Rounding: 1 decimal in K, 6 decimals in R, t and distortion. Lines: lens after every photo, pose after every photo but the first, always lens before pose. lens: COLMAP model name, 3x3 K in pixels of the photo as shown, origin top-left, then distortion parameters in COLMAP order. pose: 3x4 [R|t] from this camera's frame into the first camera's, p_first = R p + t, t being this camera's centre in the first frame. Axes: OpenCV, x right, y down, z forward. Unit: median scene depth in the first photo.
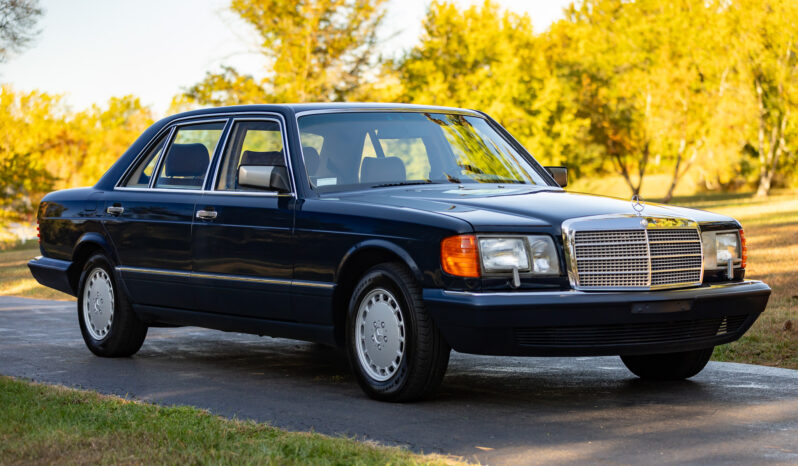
lens RADIAL K [[2065.0, 0, 398.6], [0, 2065.0, 232.9], [0, 0, 1]] dist [-0.444184, 0.000000]
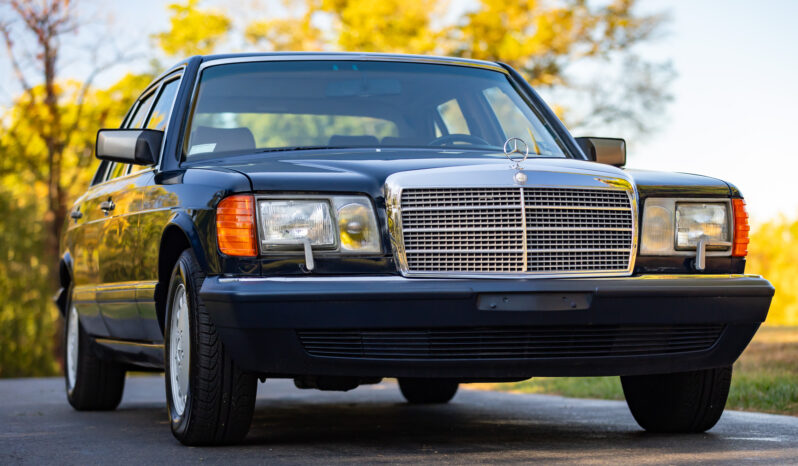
lens RADIAL K [[2333.3, 0, 398.1], [0, 2333.3, 232.7], [0, 0, 1]] dist [-0.115145, 0.000000]
pose [[0.951730, -0.011185, -0.306732, 0.314550], [-0.005470, 0.998559, -0.053384, 0.053493], [0.306887, 0.052485, 0.950298, 0.271282]]
